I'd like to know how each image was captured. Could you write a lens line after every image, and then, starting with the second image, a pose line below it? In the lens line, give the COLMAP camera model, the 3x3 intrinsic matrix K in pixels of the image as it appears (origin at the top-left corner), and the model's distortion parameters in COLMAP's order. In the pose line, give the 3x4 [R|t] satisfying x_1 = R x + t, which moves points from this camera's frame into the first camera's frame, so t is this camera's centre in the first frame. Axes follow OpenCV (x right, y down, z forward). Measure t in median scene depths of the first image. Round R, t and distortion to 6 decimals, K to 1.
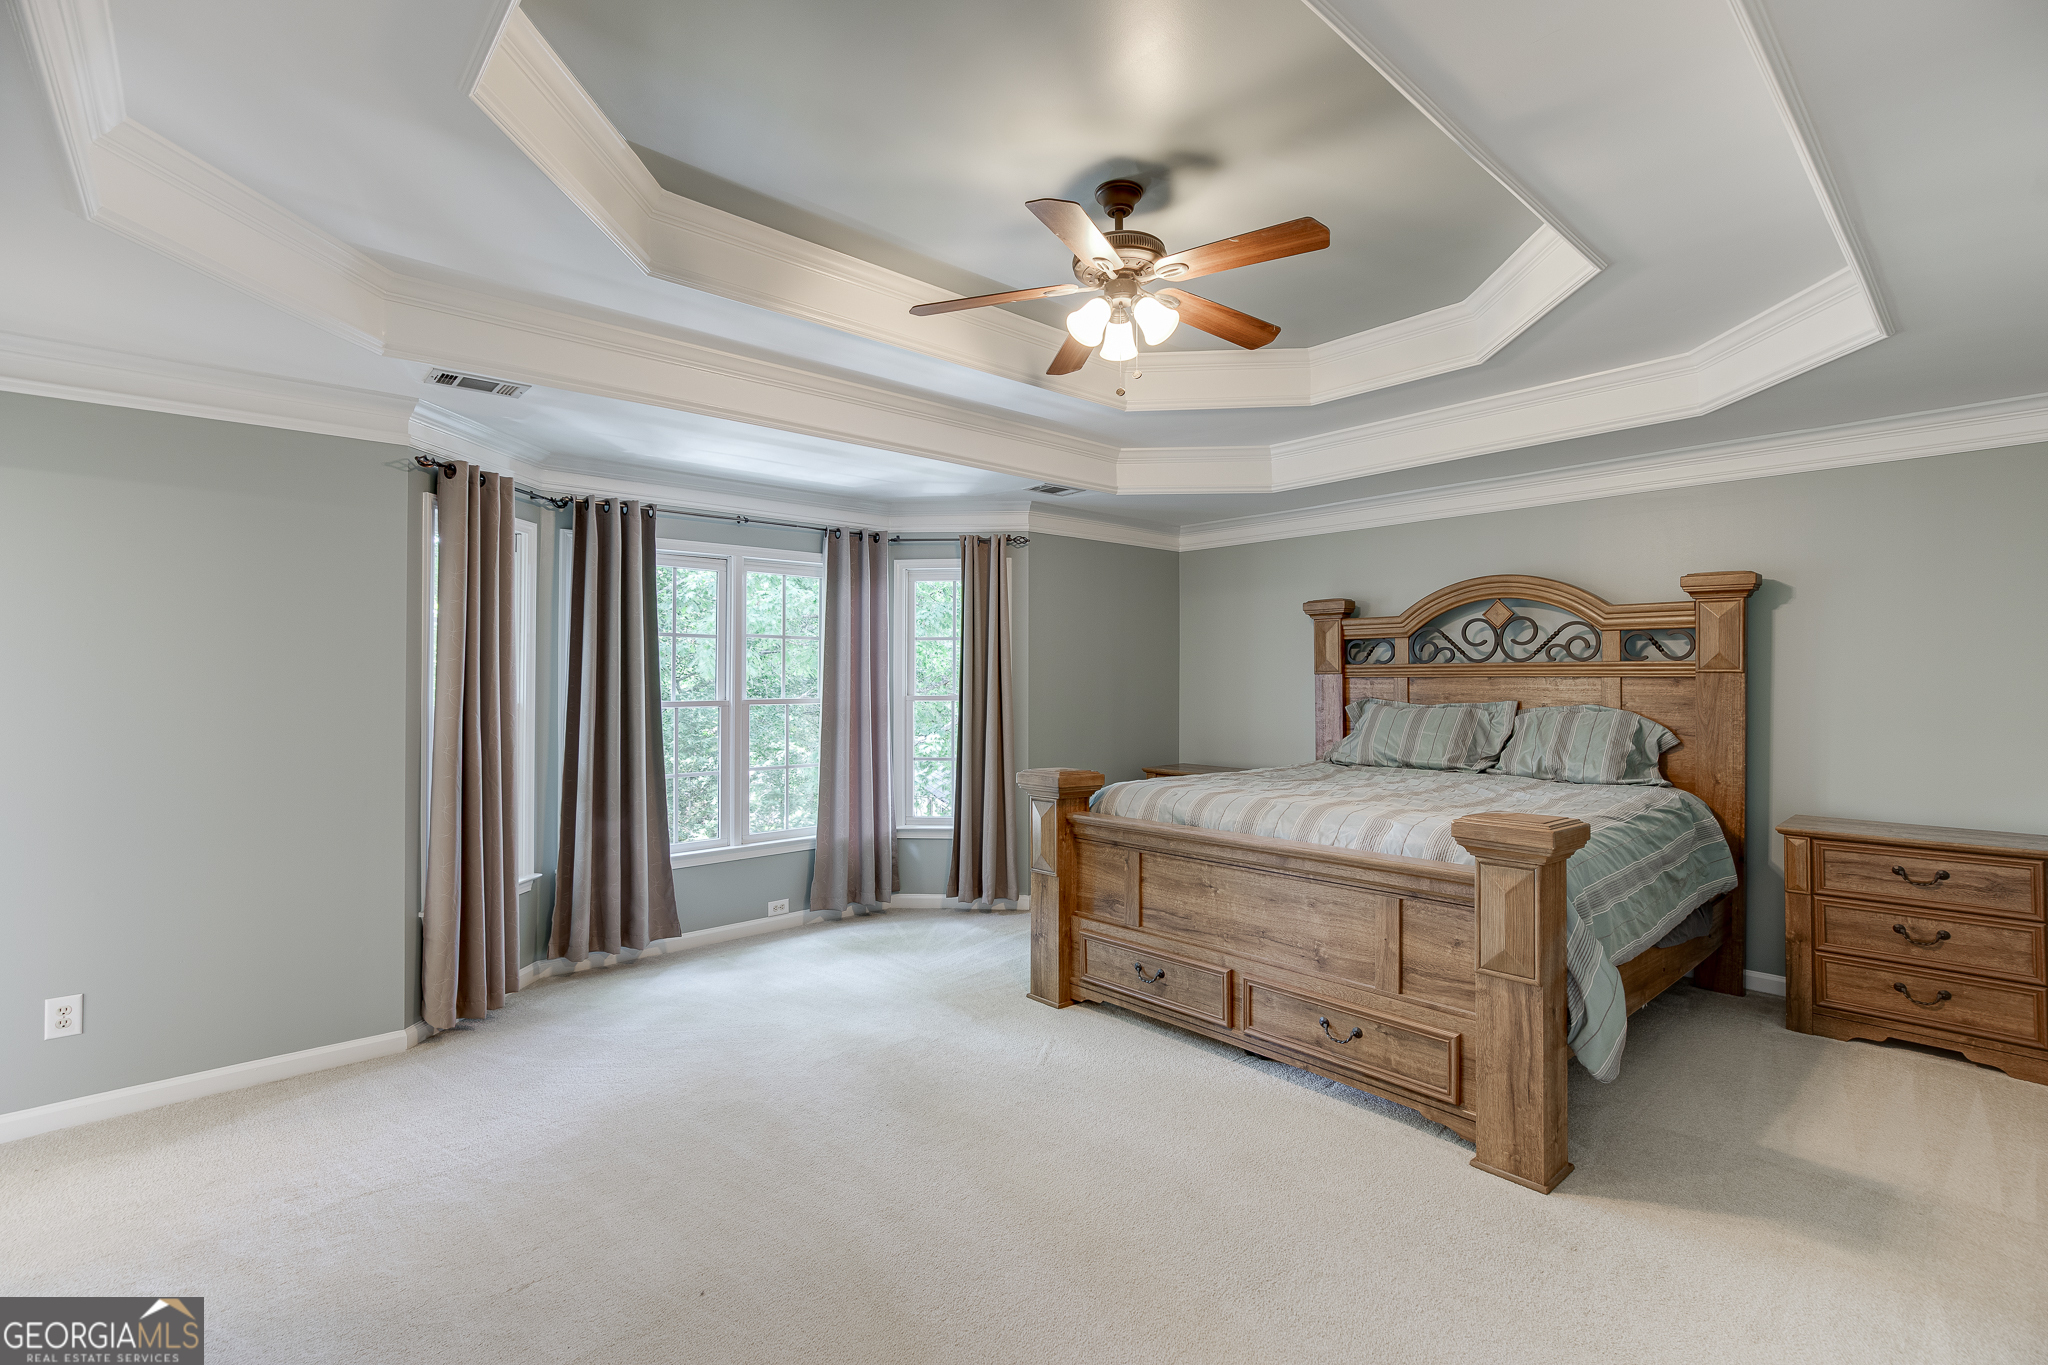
lens RADIAL K [[926.3, 0, 1035.3], [0, 926.3, 674.2], [0, 0, 1]] dist [-0.011301, 0.003793]
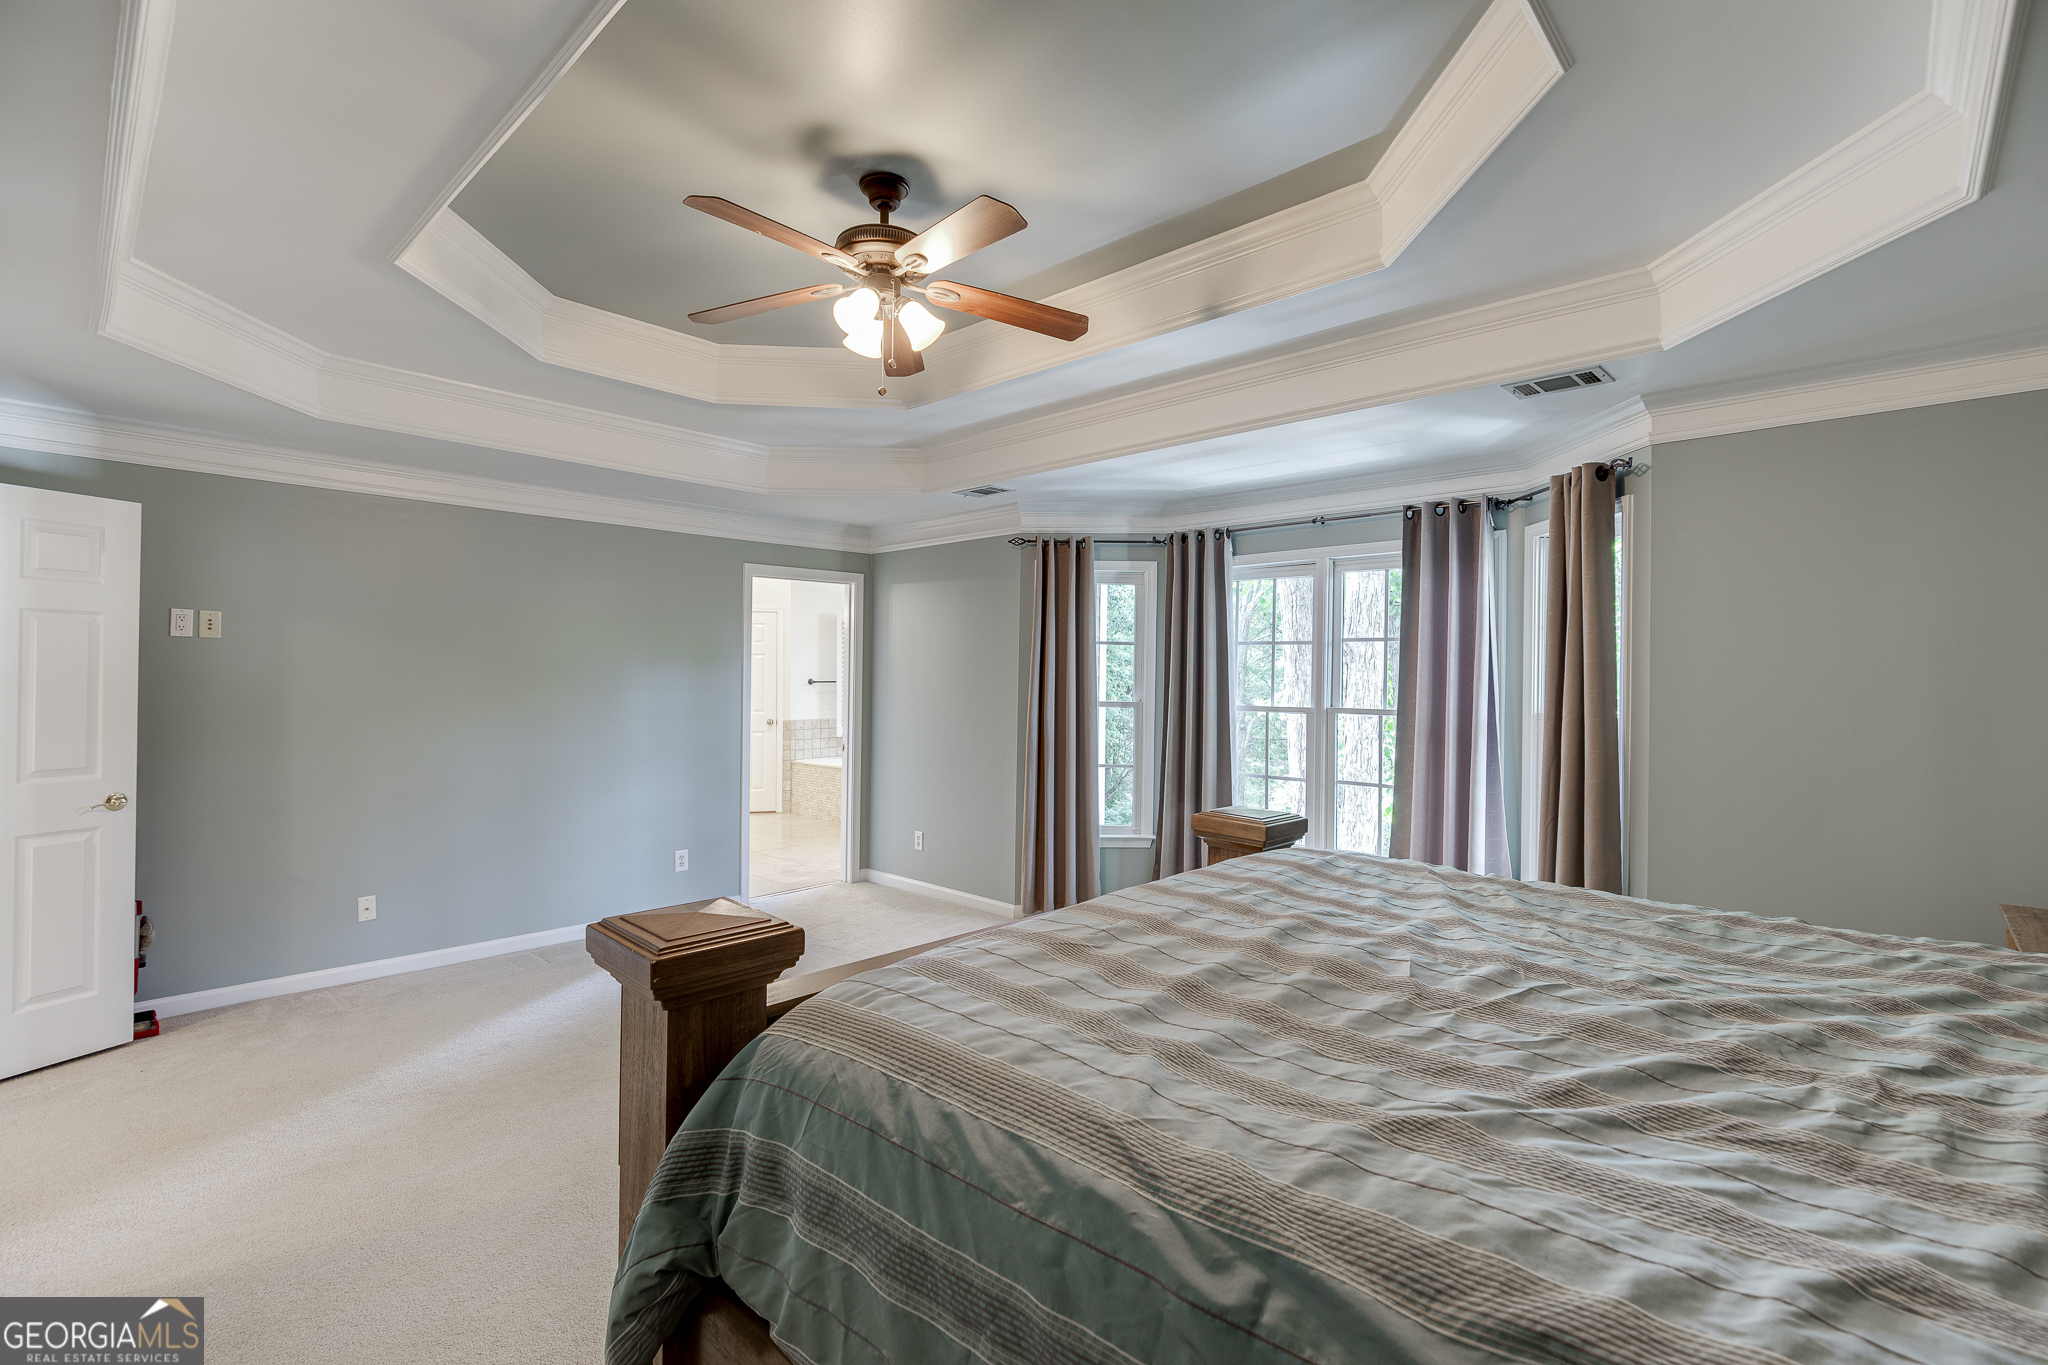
lens RADIAL K [[926.3, 0, 1032.9], [0, 926.3, 678.6], [0, 0, 1]] dist [-0.011301, 0.003793]
pose [[0.079218, 0.007372, -0.996830, 0.735181], [-0.002299, 0.999971, 0.007212, -0.010483], [0.996855, 0.001721, 0.079233, 0.744107]]
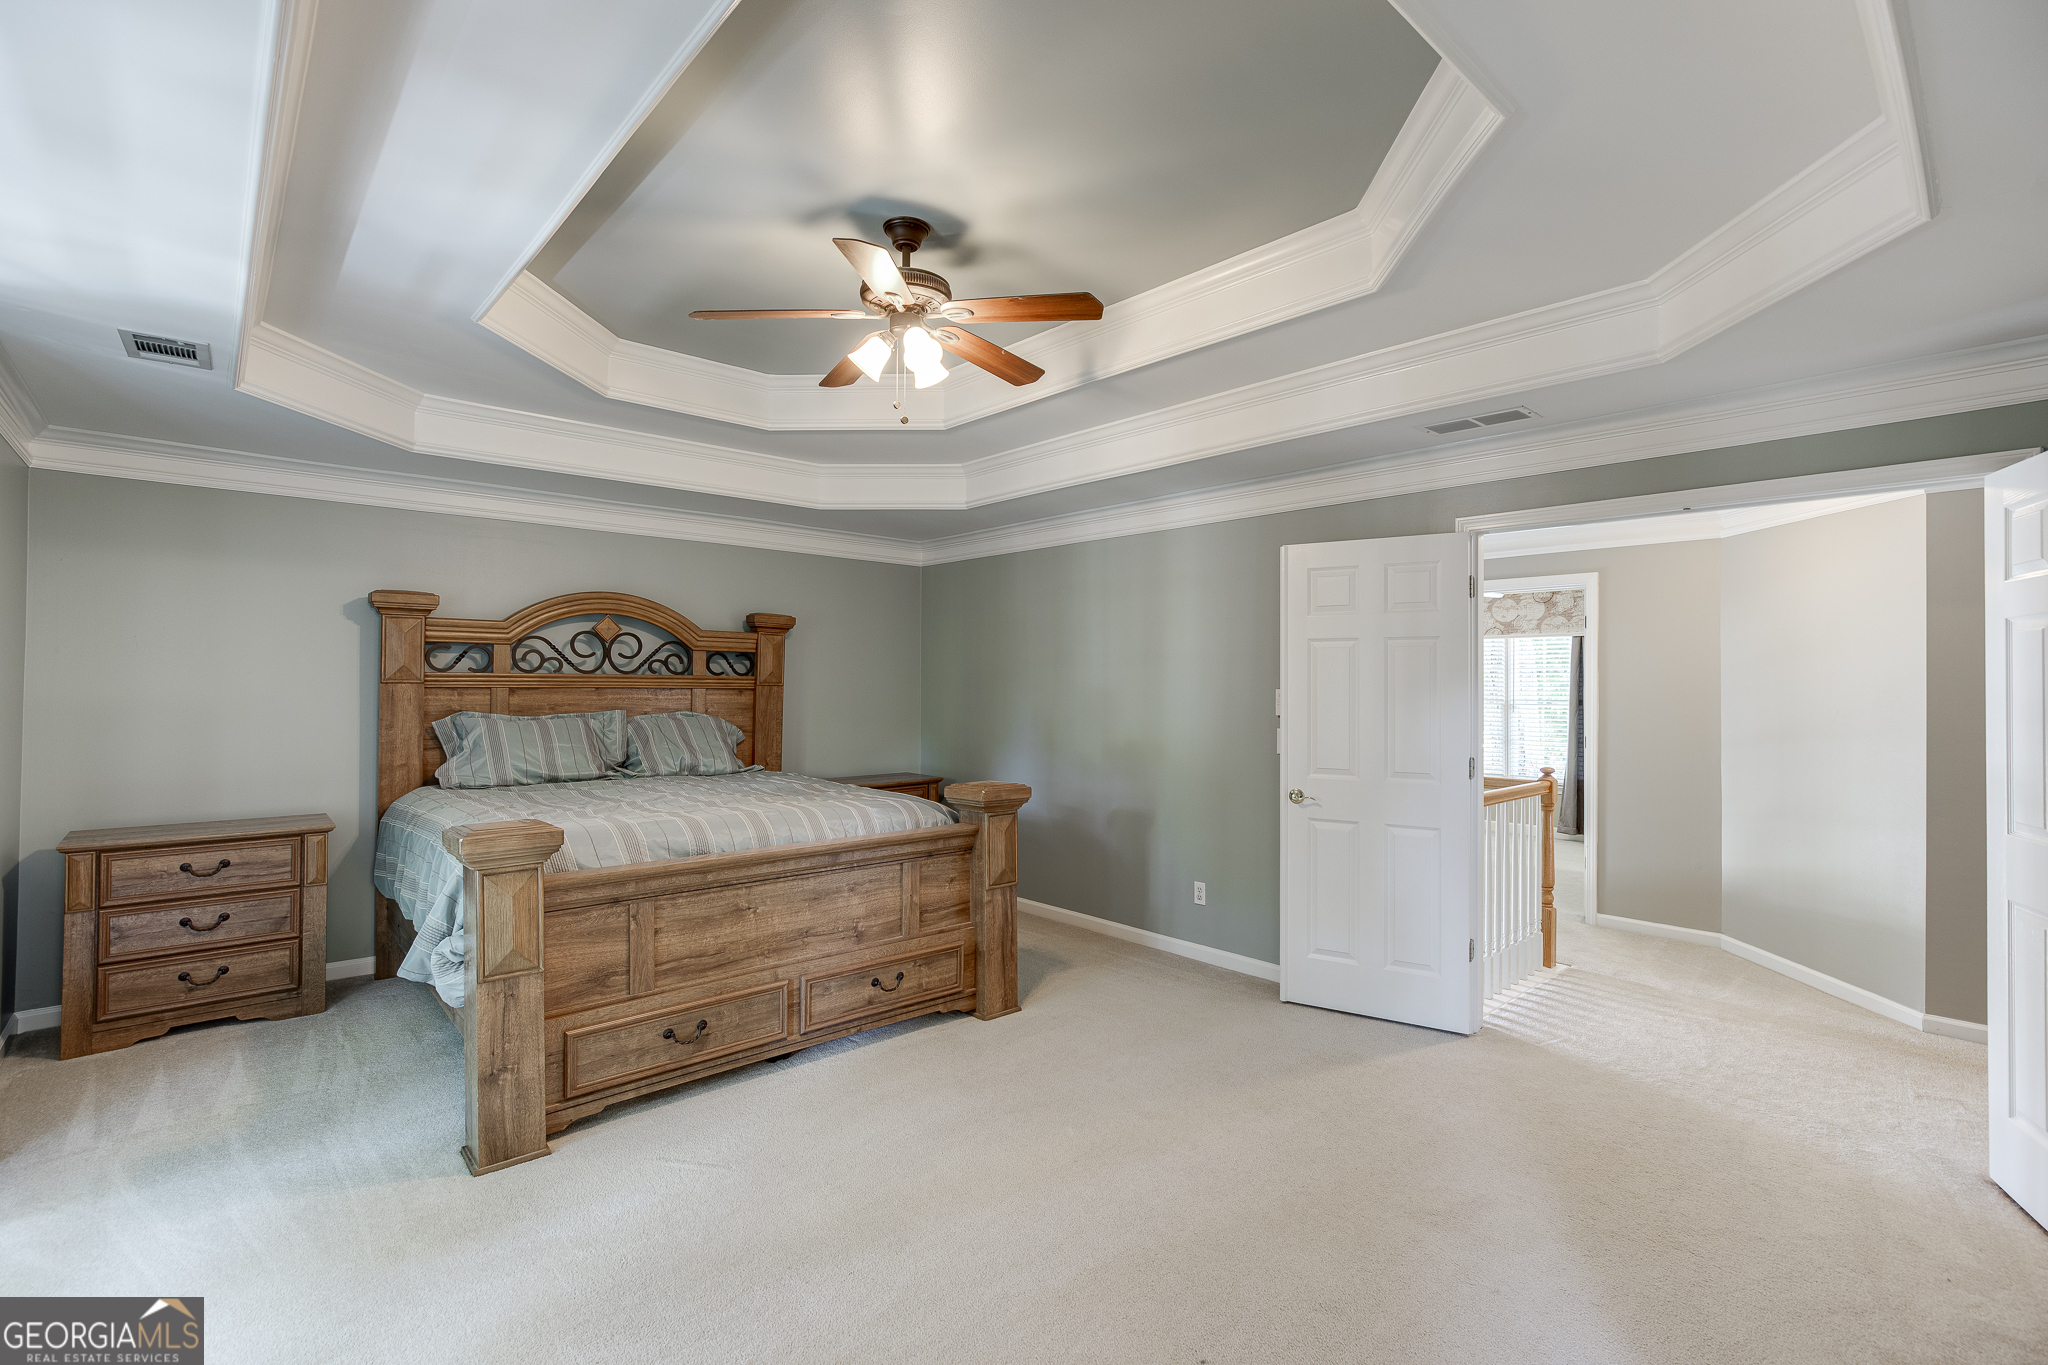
lens RADIAL K [[926.3, 0, 1025.7], [0, 926.3, 673.6], [0, 0, 1]] dist [-0.011301, 0.003793]
pose [[-0.000183, 0.013884, 0.999904, -0.648708], [-0.013284, 0.999815, -0.013885, -0.005643], [-0.999912, -0.013285, 0.000001, 0.592370]]
